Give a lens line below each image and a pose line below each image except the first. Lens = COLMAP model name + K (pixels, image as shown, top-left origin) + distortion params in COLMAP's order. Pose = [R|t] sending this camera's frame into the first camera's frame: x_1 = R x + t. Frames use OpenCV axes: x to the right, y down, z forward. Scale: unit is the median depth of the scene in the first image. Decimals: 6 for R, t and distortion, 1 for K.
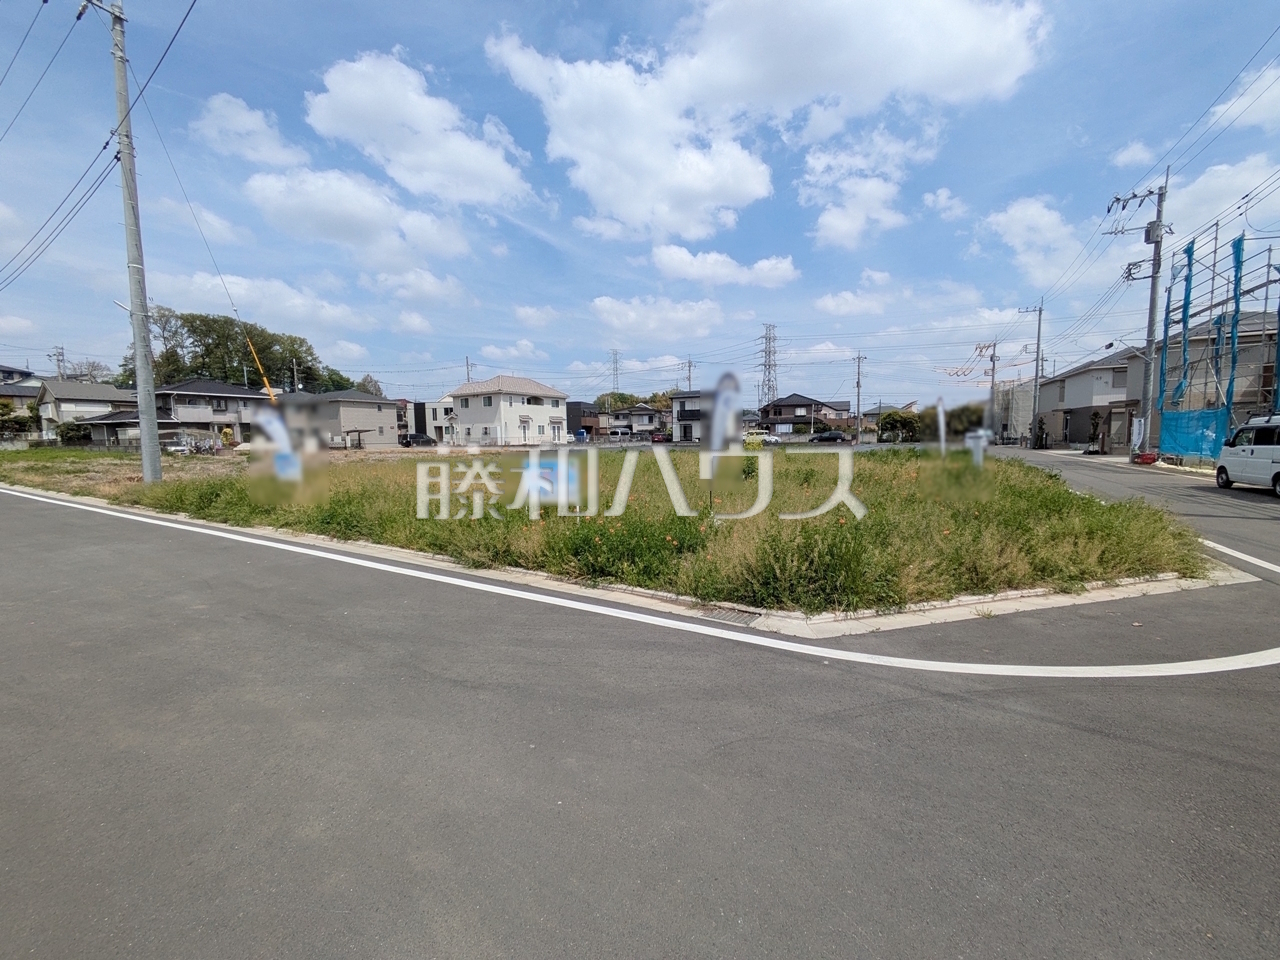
lens RADIAL K [[512.3, 0, 642.1], [0, 512.3, 480.2], [0, 0, 1]] dist [0.000829, 0.001770]
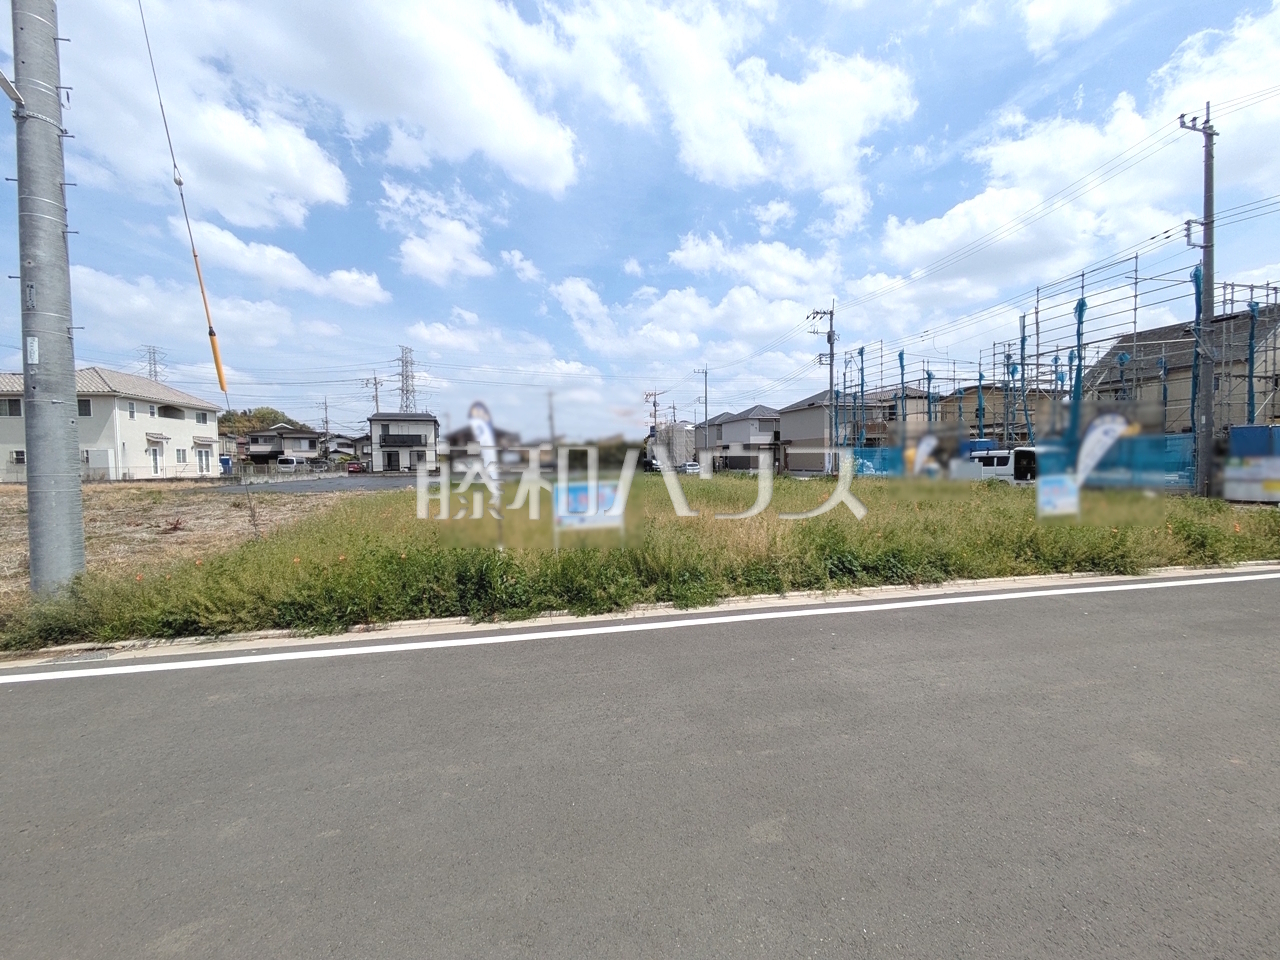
lens RADIAL K [[512.3, 0, 645.1], [0, 512.3, 476.4], [0, 0, 1]] dist [0.000829, 0.001770]
pose [[0.730154, -0.016219, 0.683090, -0.206317], [0.061172, 0.997255, -0.041708, -0.006259], [-0.680539, 0.072239, 0.729143, 0.099810]]
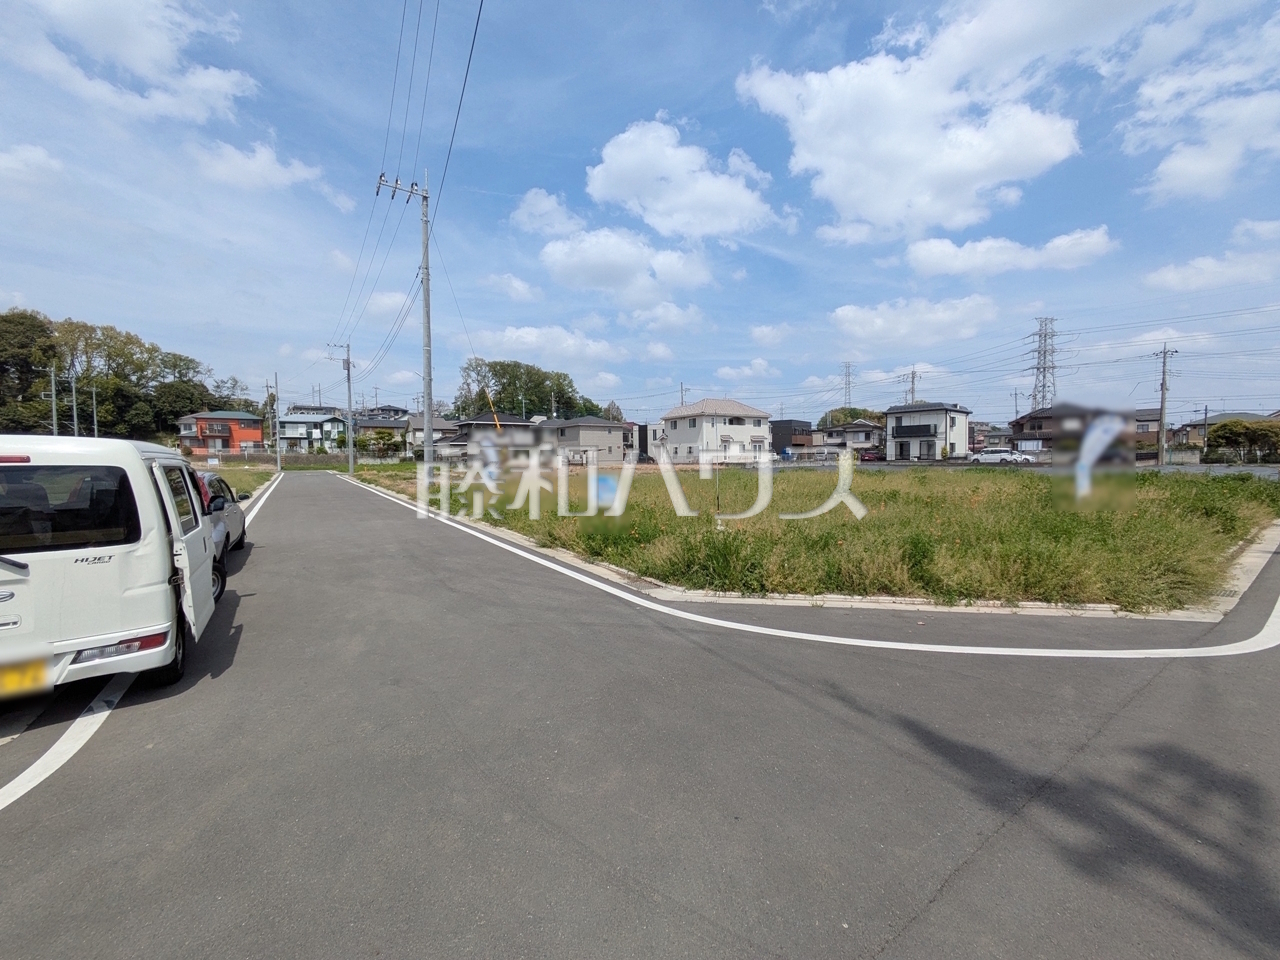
lens RADIAL K [[512.3, 0, 639.4], [0, 512.3, 480.2], [0, 0, 1]] dist [0.000829, 0.001770]
pose [[0.901167, 0.022680, -0.432879, 0.065335], [-0.037445, 0.998970, -0.025613, 0.000516], [0.431852, 0.039290, 0.901088, -0.026313]]
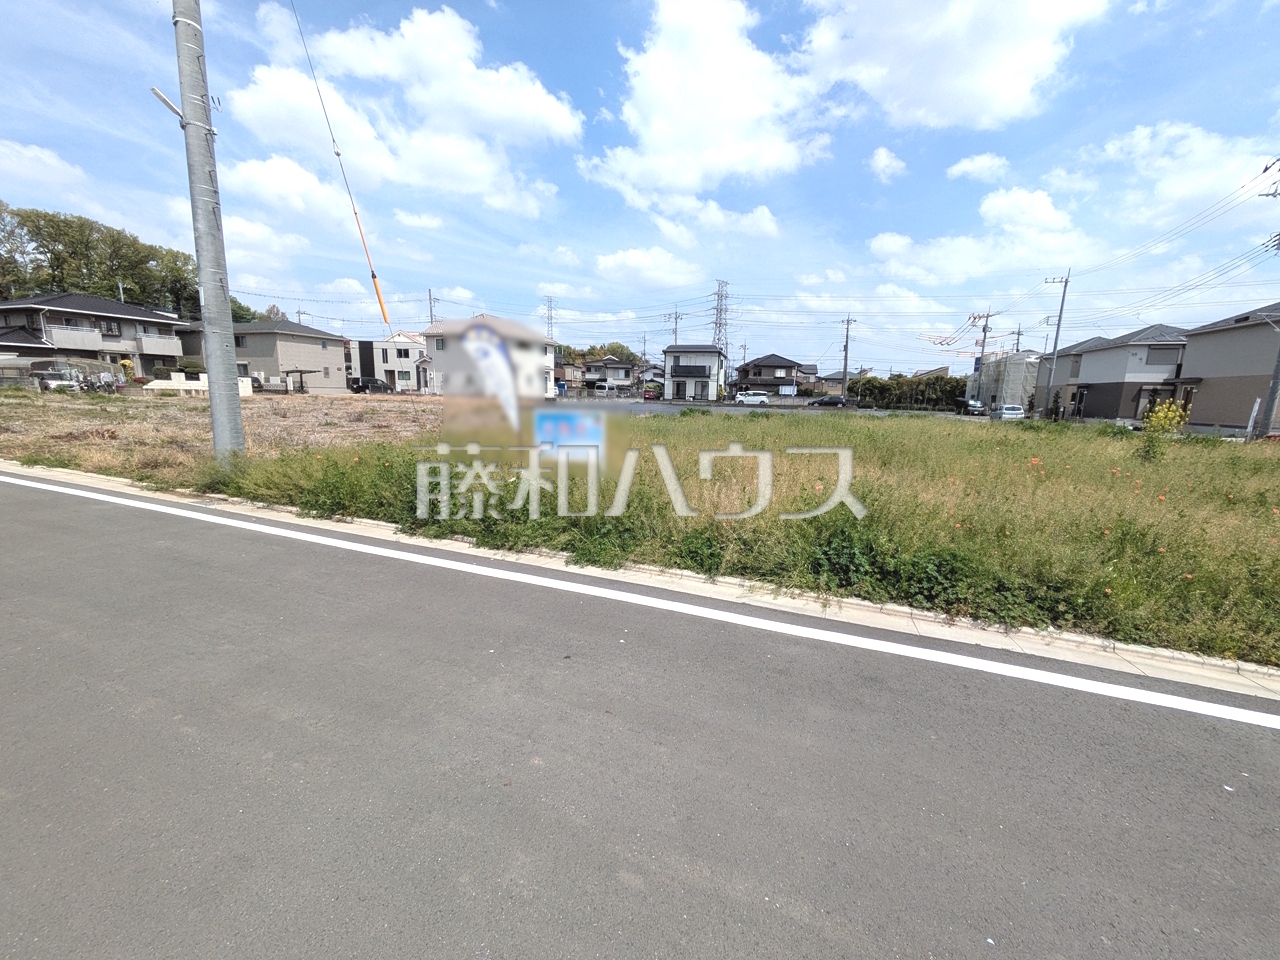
lens RADIAL K [[512.3, 0, 640.9], [0, 512.3, 479.5], [0, 0, 1]] dist [0.000829, 0.001770]
pose [[0.988138, 0.016474, 0.152680, -0.134288], [-0.029203, 0.996245, 0.081507, -0.005382], [-0.150764, -0.084999, 0.984909, 0.085447]]
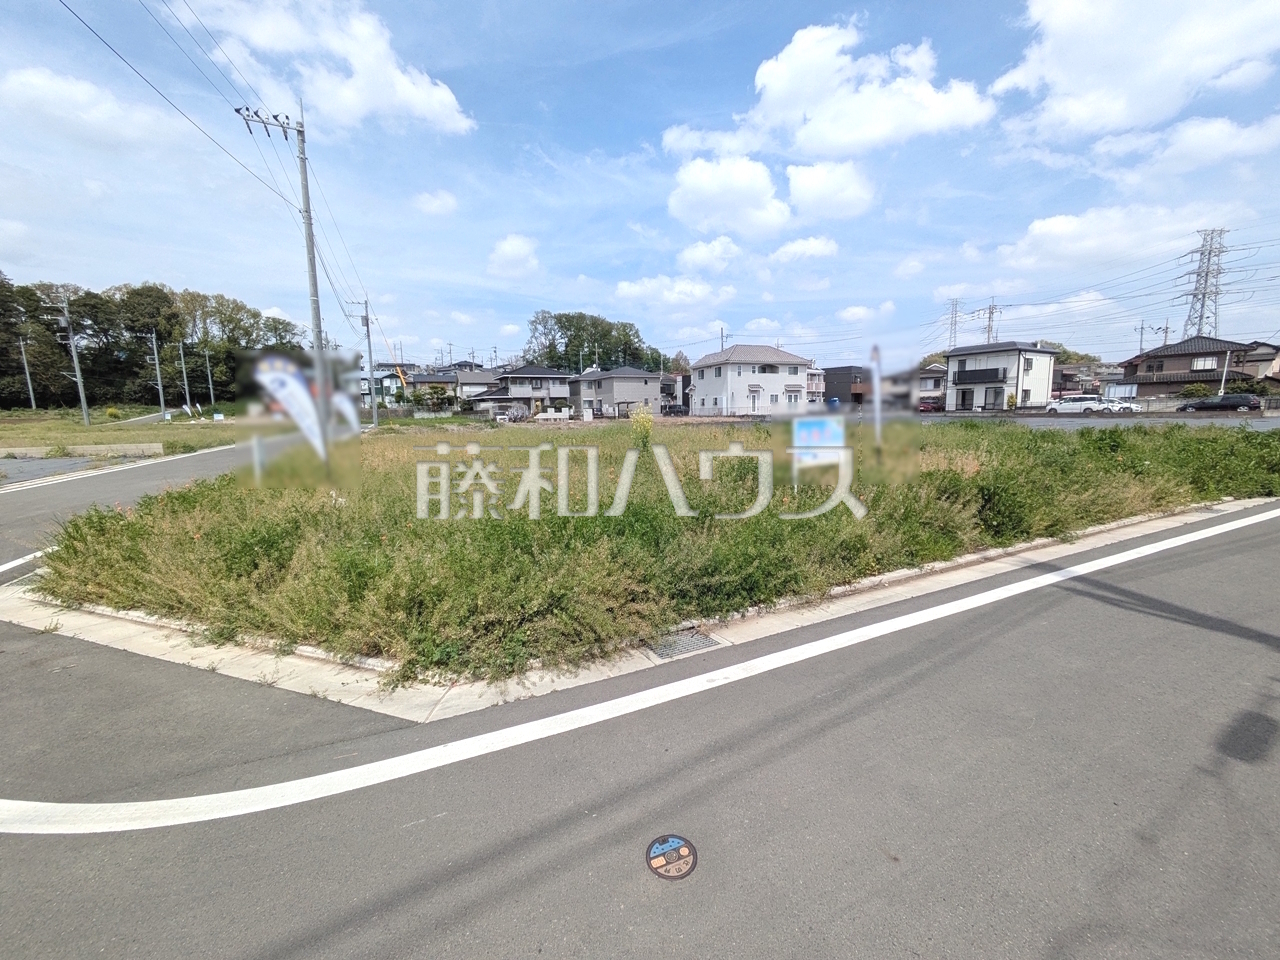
lens RADIAL K [[512.3, 0, 641.1], [0, 512.3, 480.4], [0, 0, 1]] dist [0.000829, 0.001770]
pose [[0.813127, 0.076757, -0.577003, 0.159323], [-0.041135, 0.996367, 0.074575, -0.008074], [0.580631, -0.036904, 0.813330, 0.070345]]
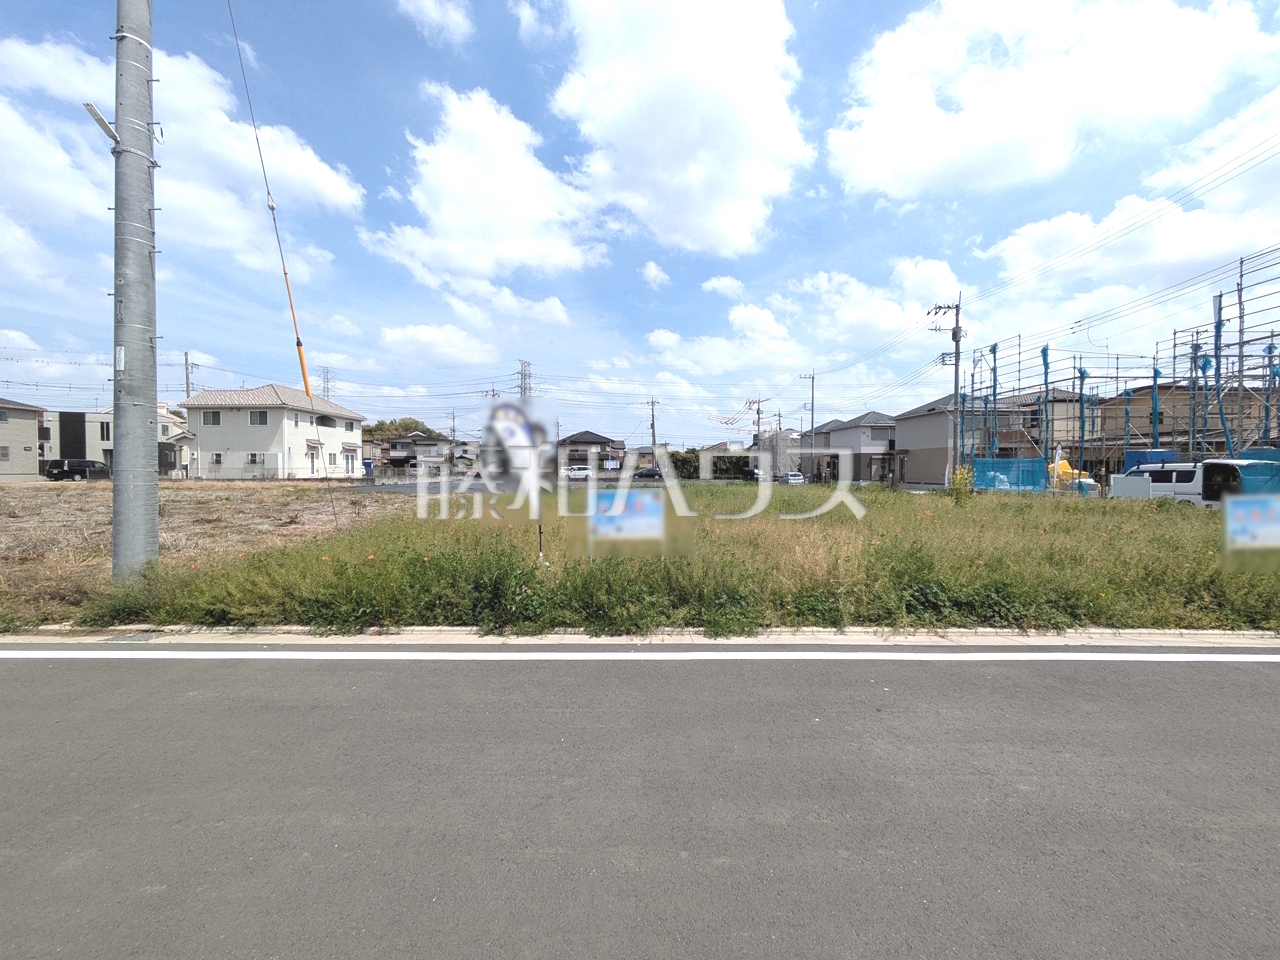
lens RADIAL K [[512.3, 0, 641.9], [0, 512.3, 477.1], [0, 0, 1]] dist [0.000829, 0.001770]
pose [[0.857933, 0.009582, 0.513672, -0.187621], [0.029116, 0.997312, -0.067232, -0.005645], [-0.512935, 0.072637, 0.855349, 0.099954]]
